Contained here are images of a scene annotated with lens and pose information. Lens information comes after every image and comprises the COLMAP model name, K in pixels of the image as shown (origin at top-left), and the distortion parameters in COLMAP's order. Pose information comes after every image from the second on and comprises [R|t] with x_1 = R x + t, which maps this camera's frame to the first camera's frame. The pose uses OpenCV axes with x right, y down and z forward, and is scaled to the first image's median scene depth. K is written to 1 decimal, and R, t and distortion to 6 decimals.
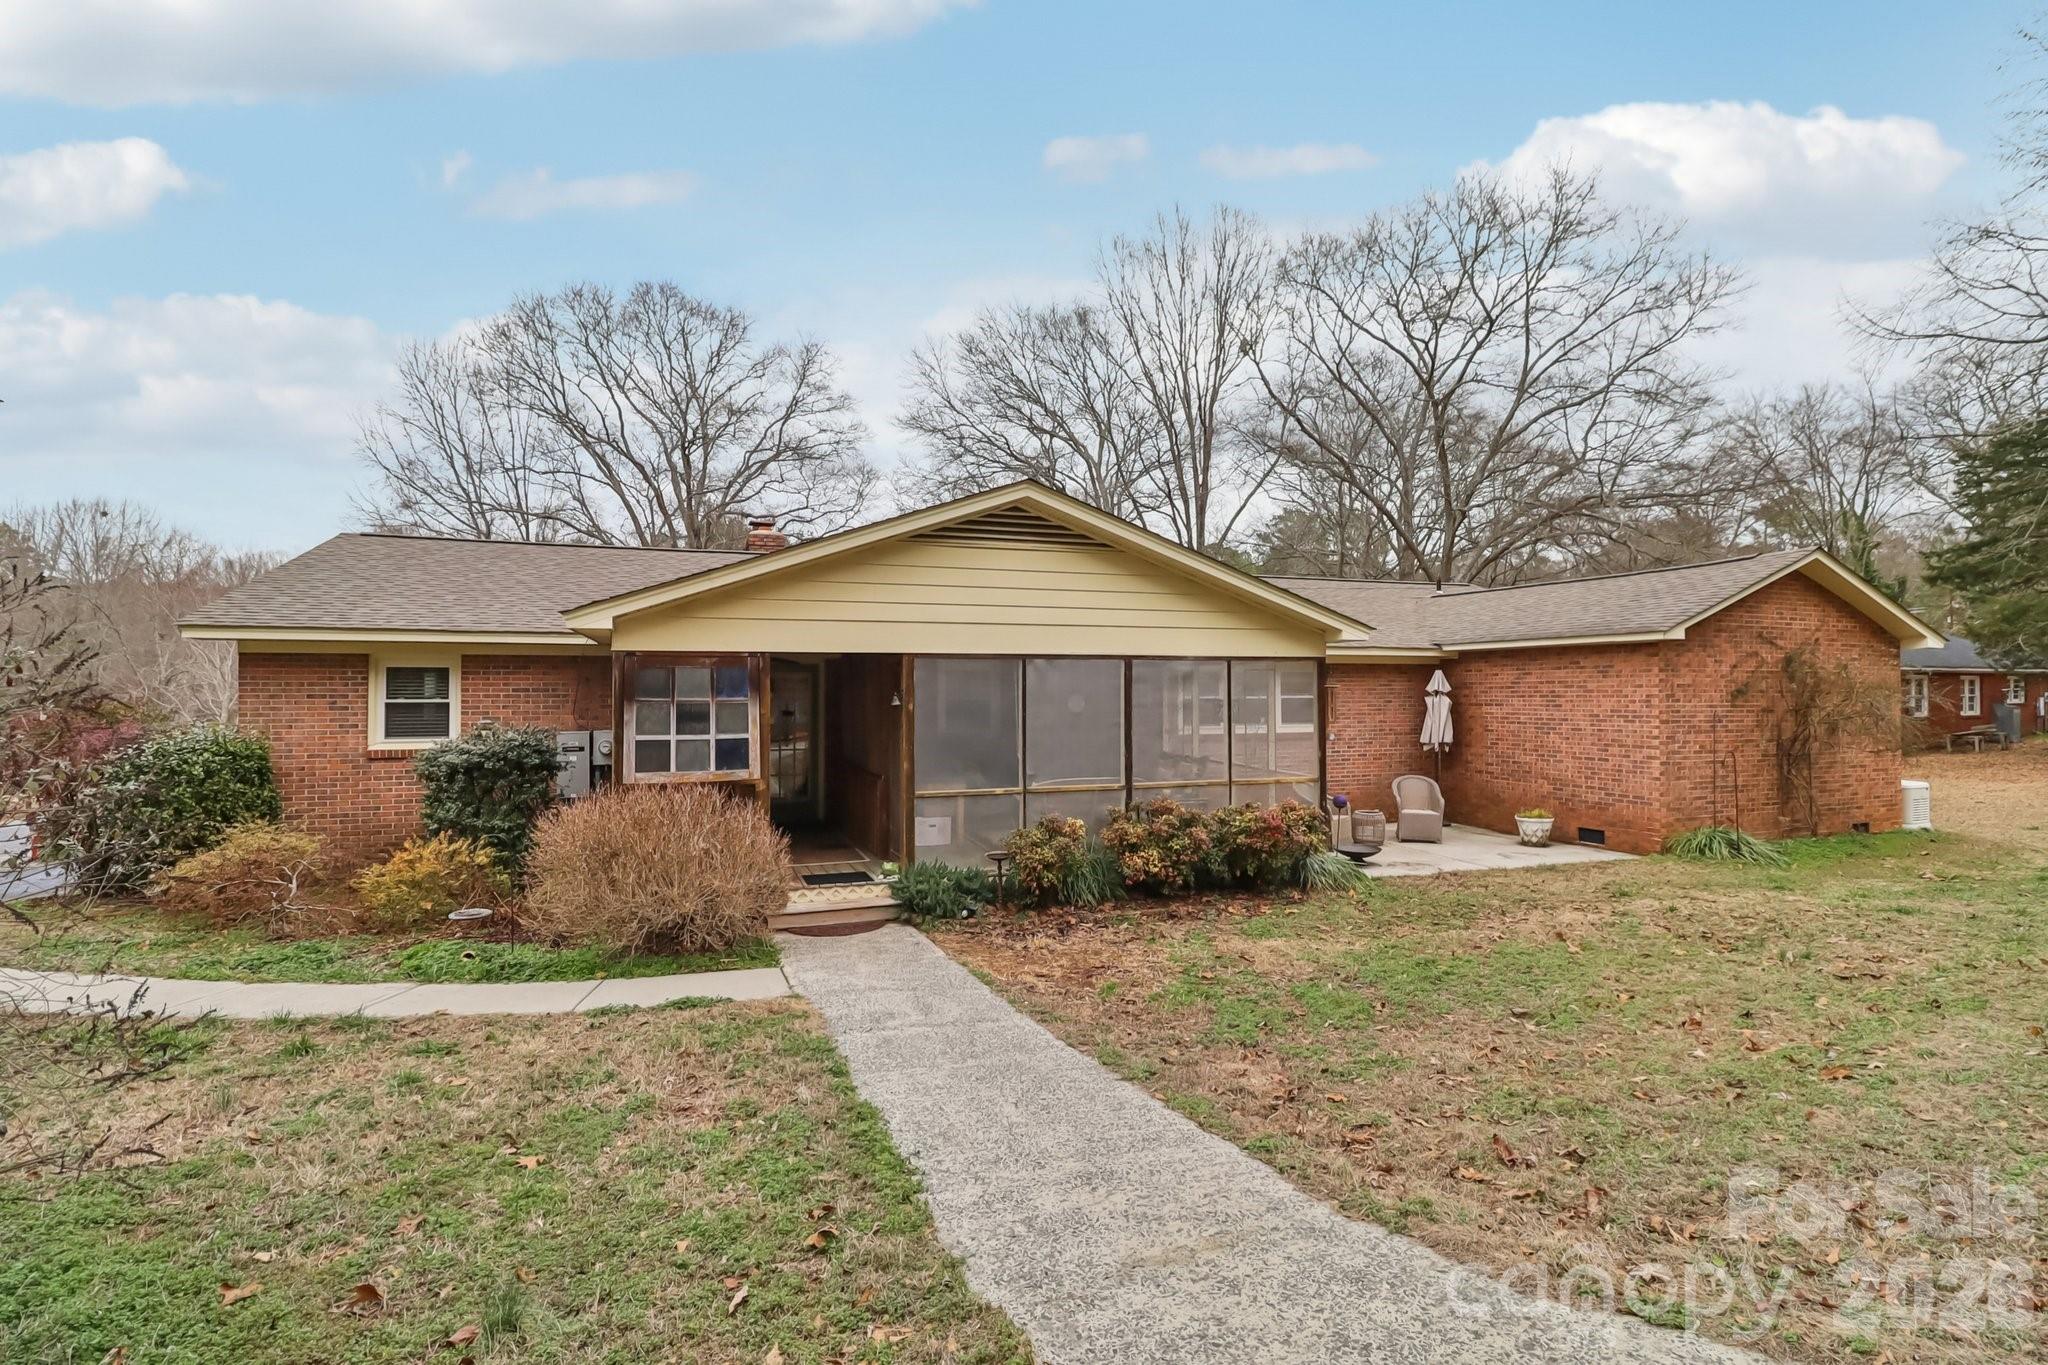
lens RADIAL K [[927.7, 0, 1042.1], [0, 927.7, 676.7], [0, 0, 1]] dist [-0.010799, -0.003141]
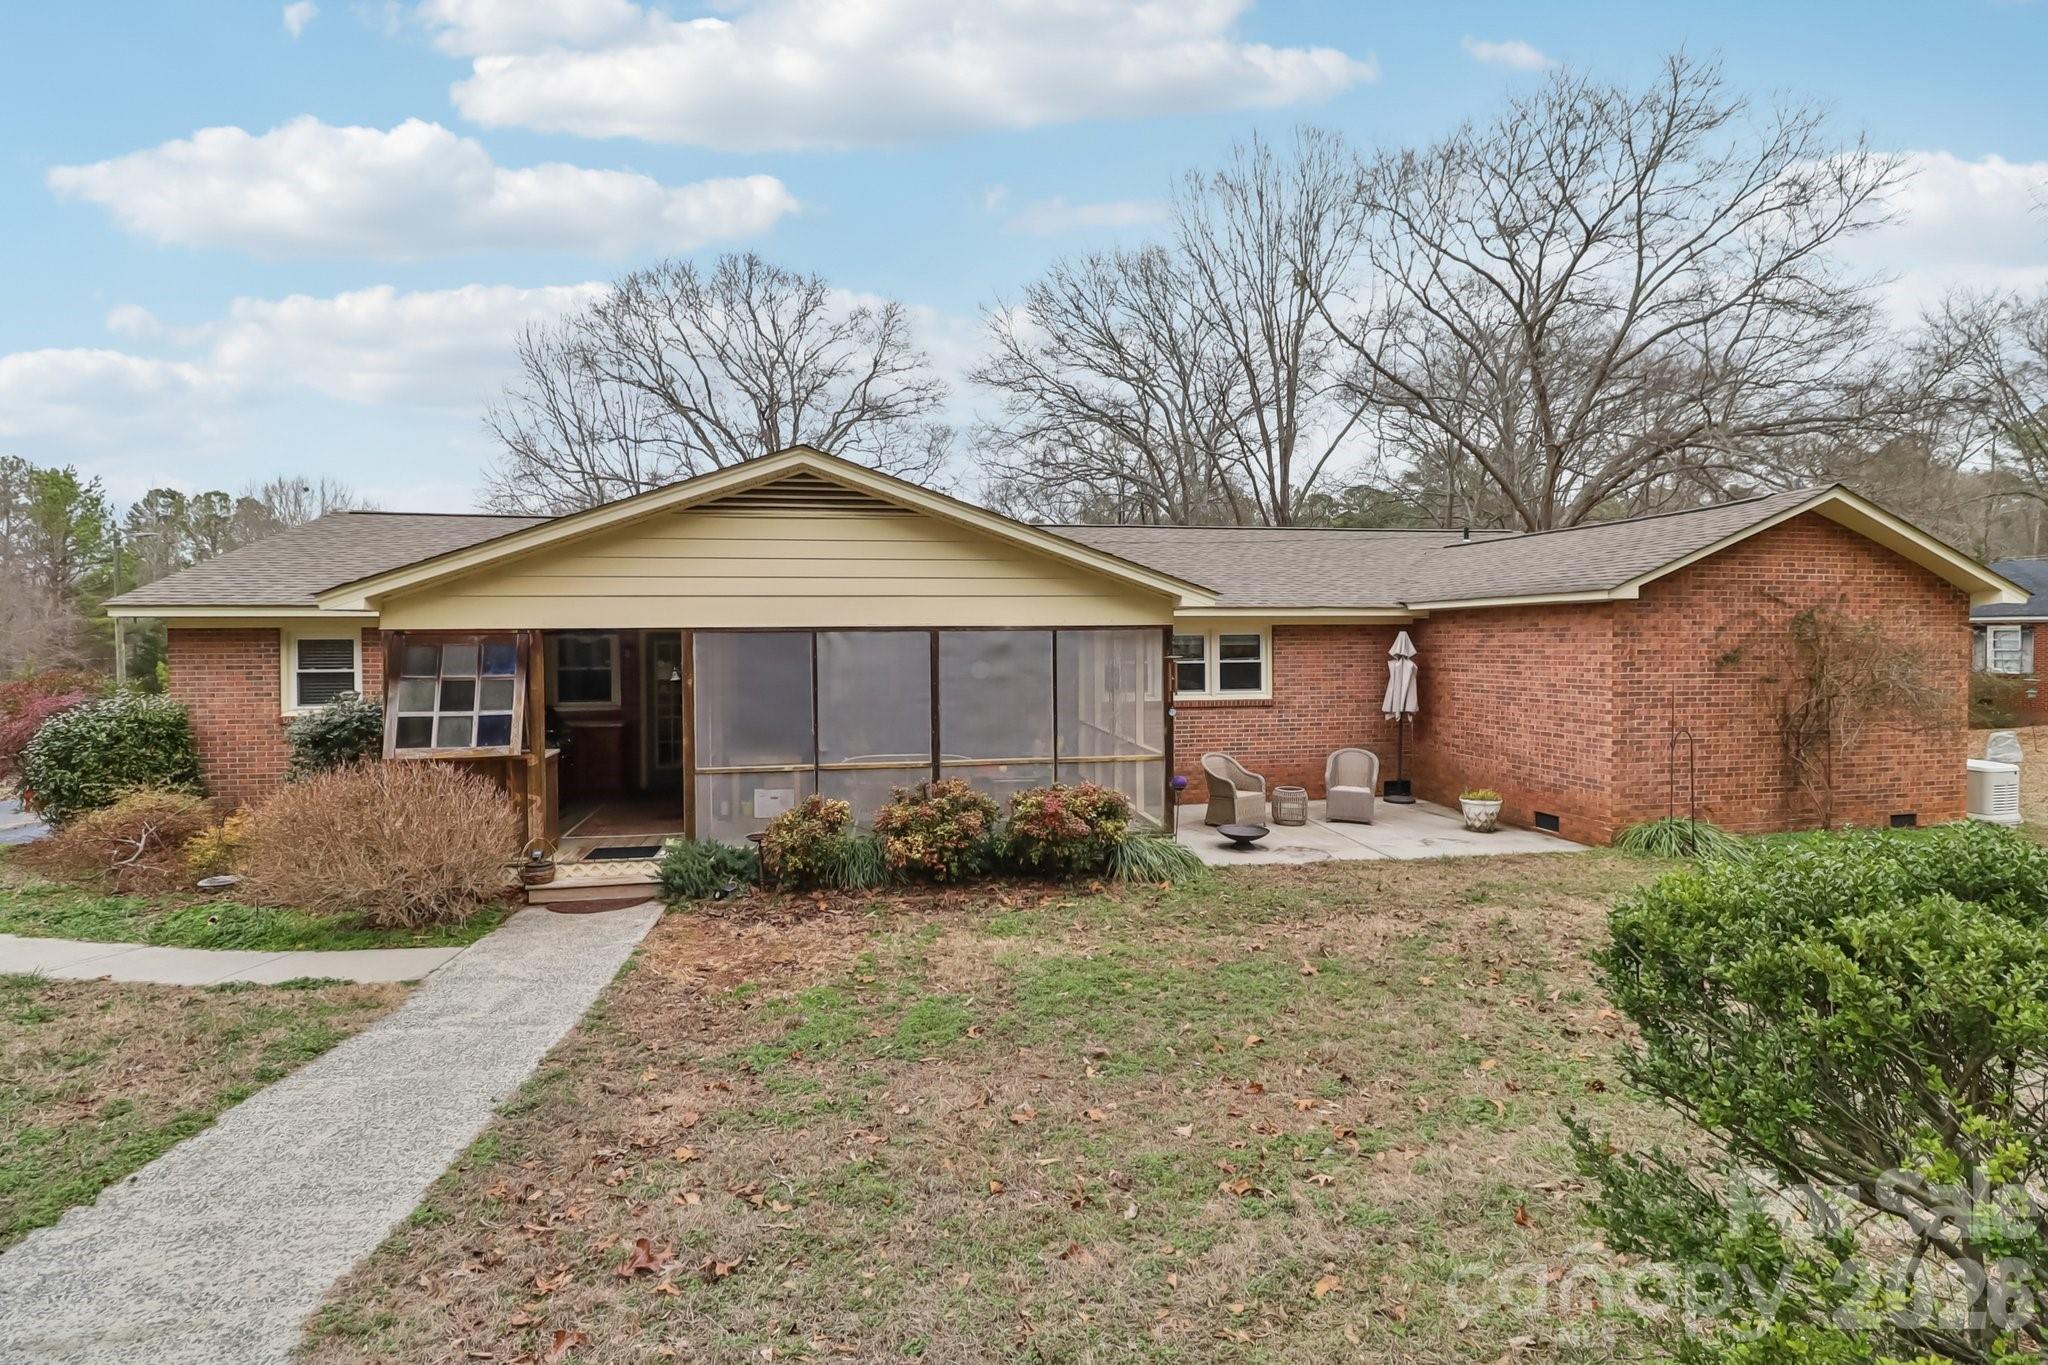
lens RADIAL K [[927.7, 0, 1001.7], [0, 927.7, 655.7], [0, 0, 1]] dist [-0.010799, -0.003141]
pose [[0.986914, -0.001471, -0.161240, 0.279581], [0.006252, 0.999556, 0.029148, -0.018071], [0.161125, -0.029775, 0.986485, 0.066251]]
